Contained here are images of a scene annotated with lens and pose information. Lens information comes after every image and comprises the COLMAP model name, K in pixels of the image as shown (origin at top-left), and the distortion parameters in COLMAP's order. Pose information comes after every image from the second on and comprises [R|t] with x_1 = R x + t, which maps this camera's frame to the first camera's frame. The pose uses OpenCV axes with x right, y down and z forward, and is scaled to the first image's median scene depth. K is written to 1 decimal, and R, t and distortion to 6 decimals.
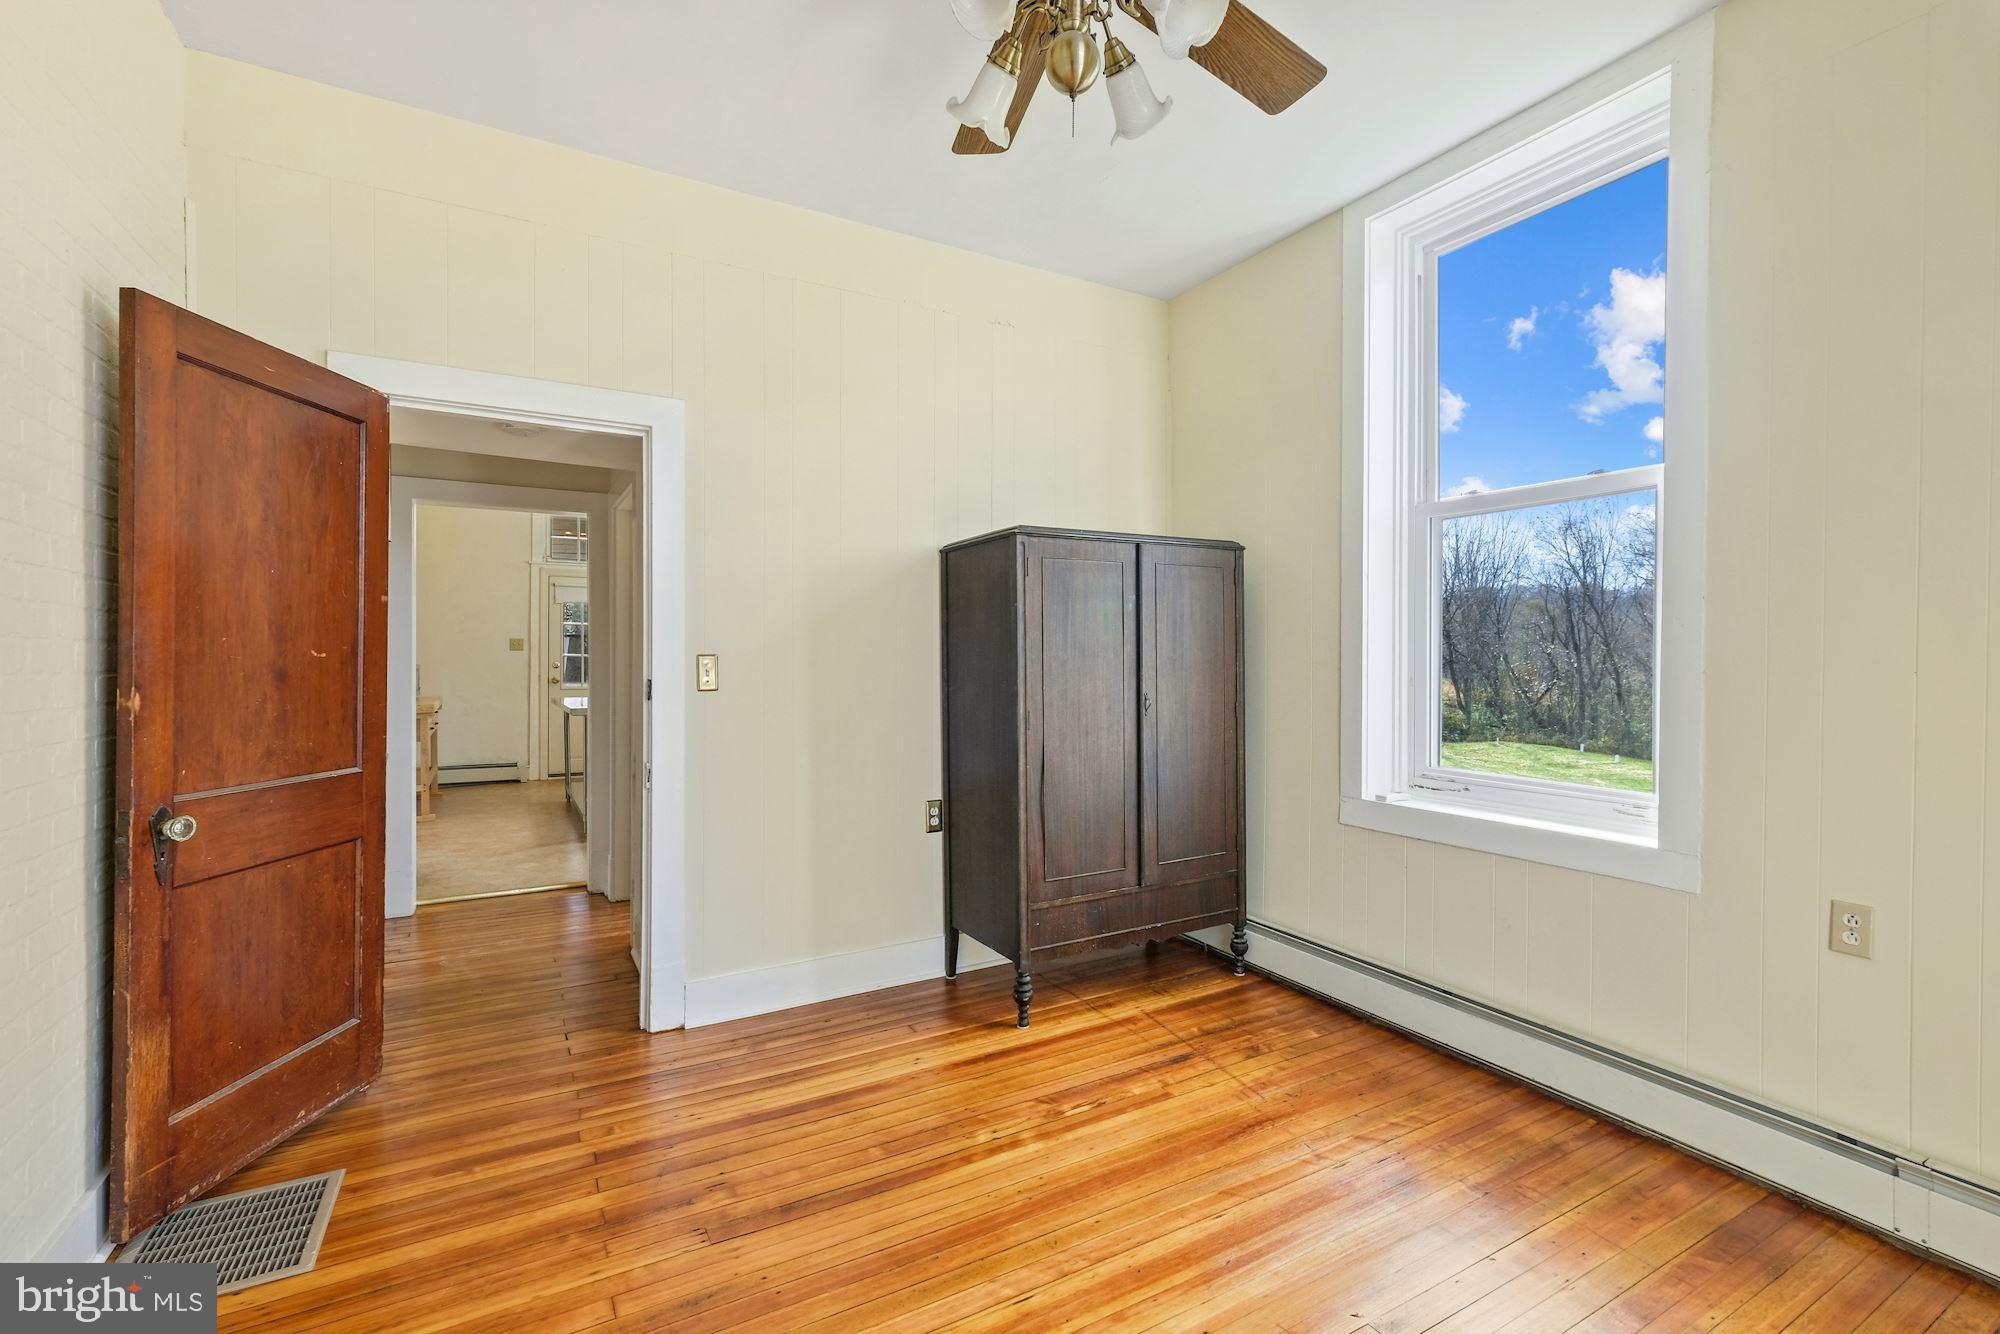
lens RADIAL K [[893.4, 0, 994.2], [0, 893.4, 653.7], [0, 0, 1]] dist [0.007501, -0.000474]
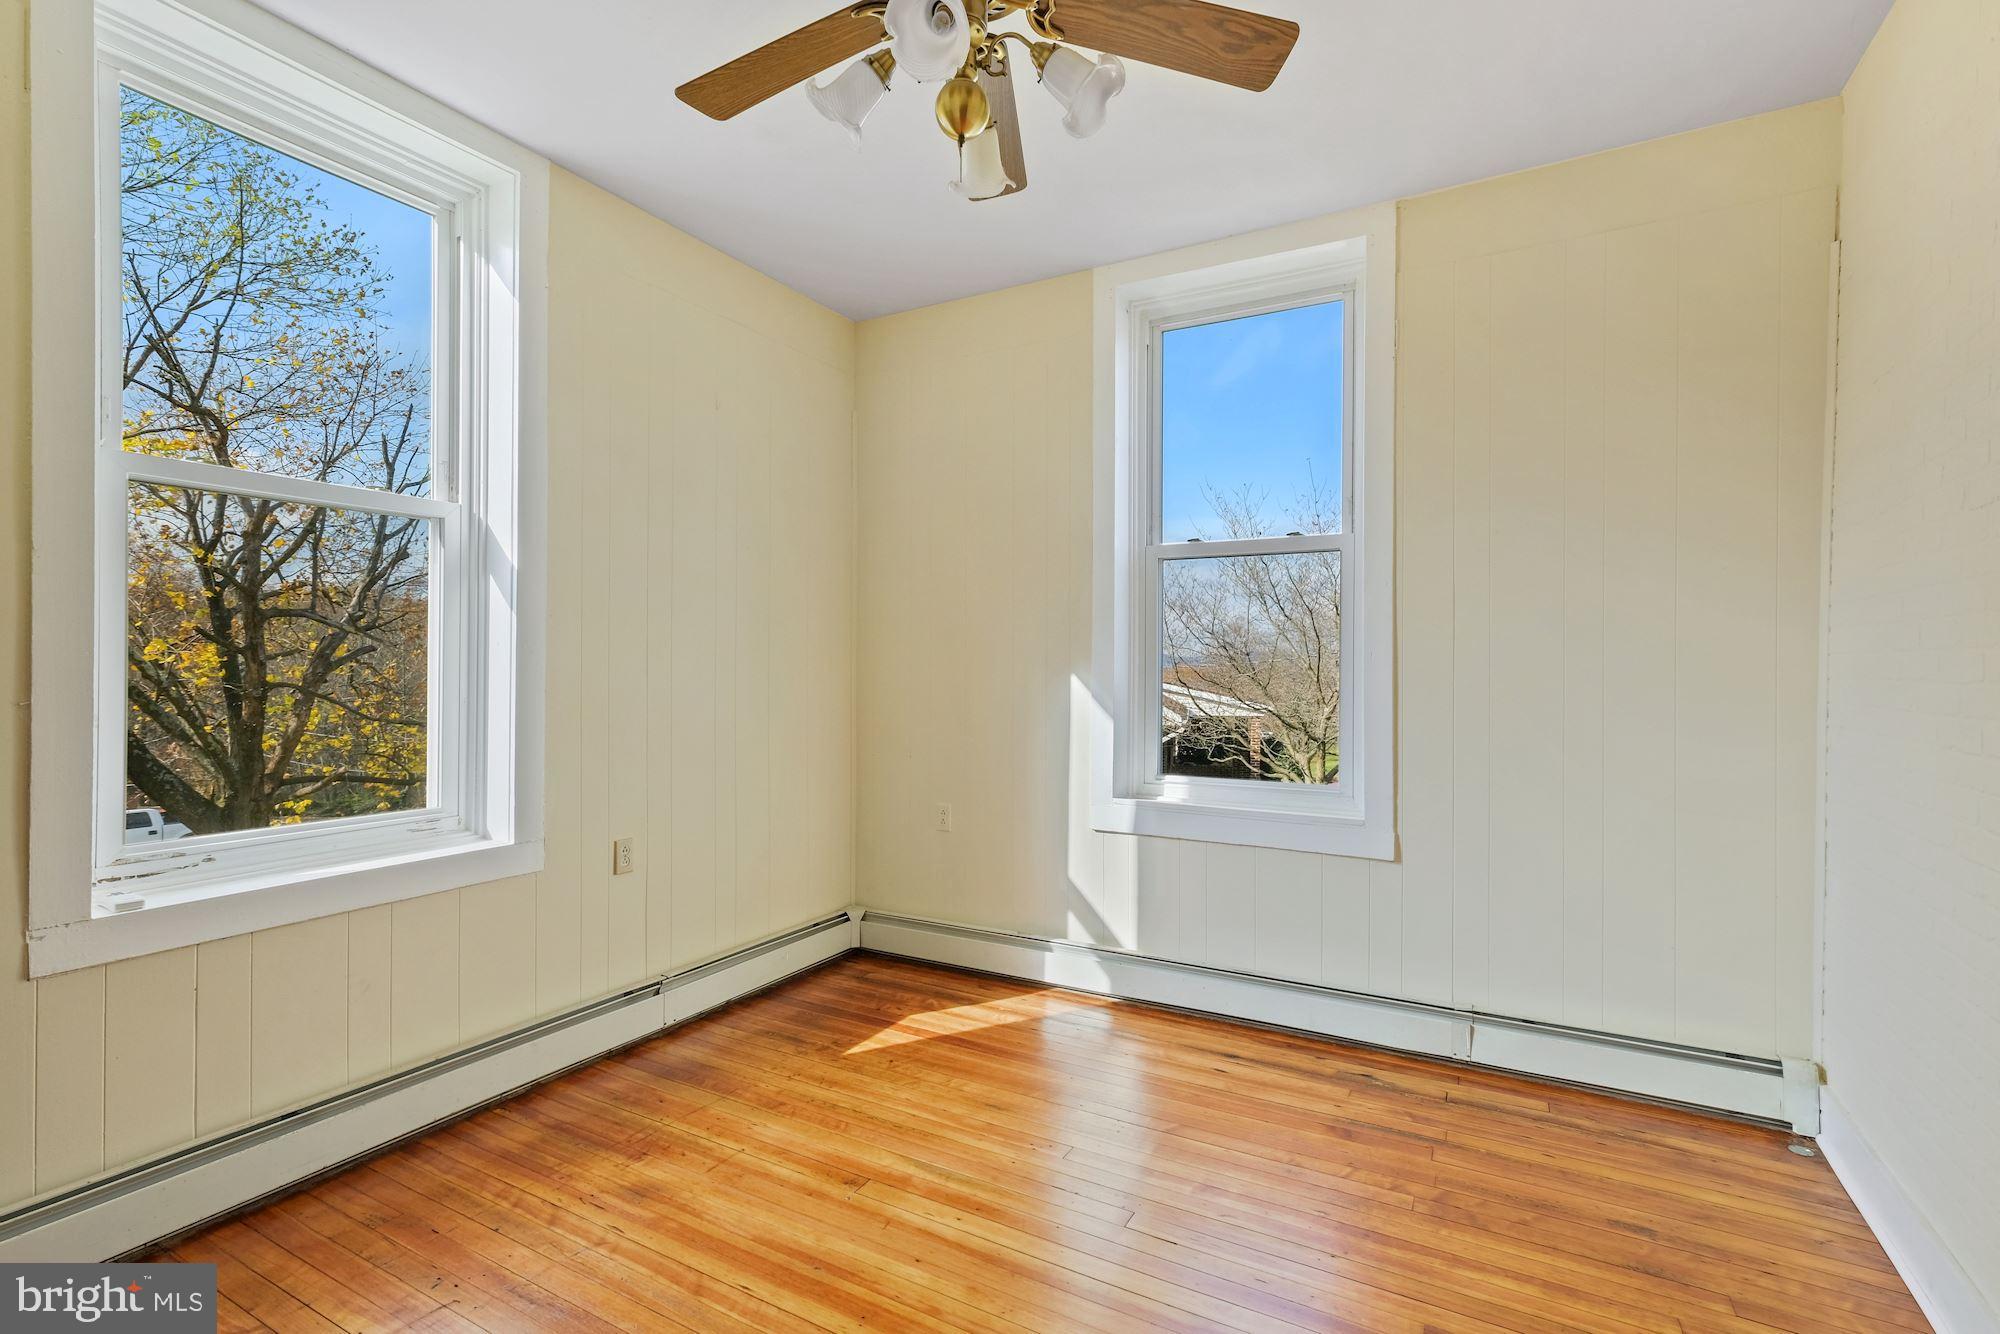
lens RADIAL K [[893.4, 0, 1000.1], [0, 893.4, 674.2], [0, 0, 1]] dist [0.007501, -0.000474]
pose [[-0.514038, -0.012723, 0.857673, -0.607475], [-0.007254, 0.999919, 0.010486, -0.020661], [-0.857737, -0.000831, -0.514089, 1.119820]]
